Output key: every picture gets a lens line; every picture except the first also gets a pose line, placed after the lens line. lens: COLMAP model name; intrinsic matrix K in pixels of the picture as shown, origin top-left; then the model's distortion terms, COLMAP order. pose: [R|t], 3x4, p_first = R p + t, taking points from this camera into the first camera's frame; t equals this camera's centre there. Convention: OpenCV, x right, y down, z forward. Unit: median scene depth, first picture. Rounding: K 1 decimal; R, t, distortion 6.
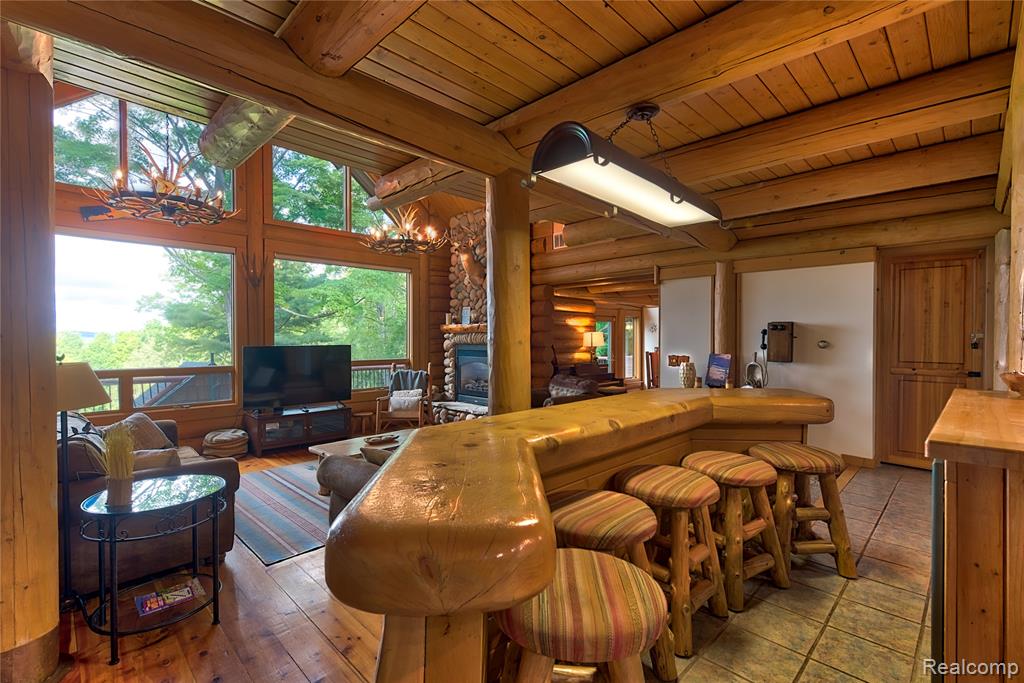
lens RADIAL K [[461.7, 0, 510.8], [0, 461.7, 340.1], [0, 0, 1]] dist [0.006010, -0.000019]
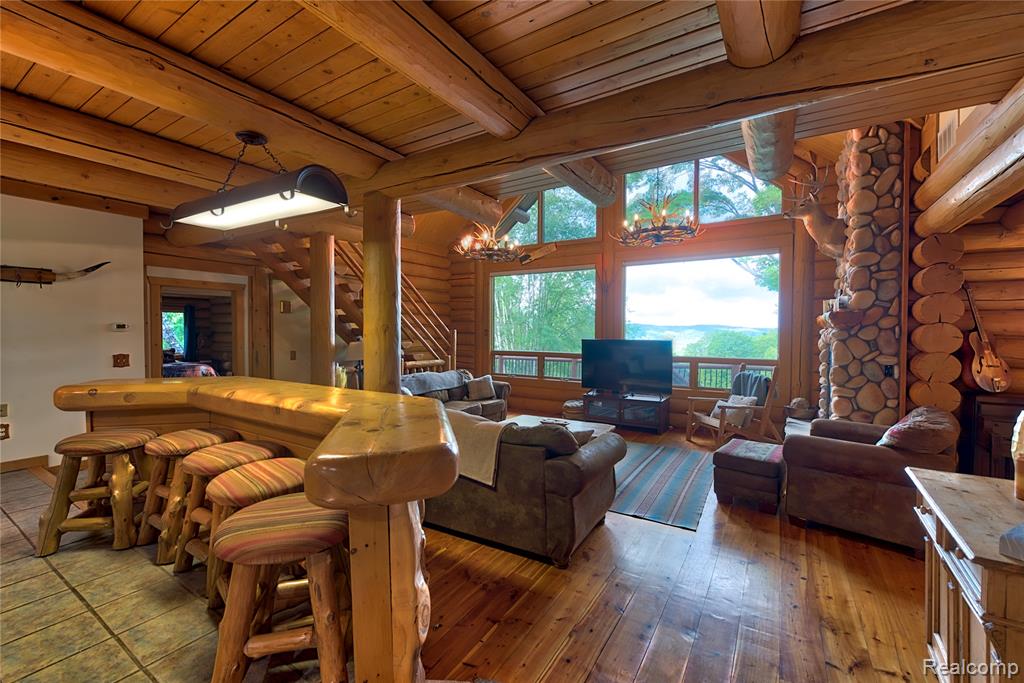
lens RADIAL K [[425.5, 0, 507.9], [0, 425.5, 340.5], [0, 0, 1]] dist [-0.000750, -0.000476]
pose [[0.218237, 0.021440, -0.975660, 0.437635], [-0.012216, 0.999740, 0.019237, -0.002790], [0.975819, 0.007720, 0.218442, 0.412015]]
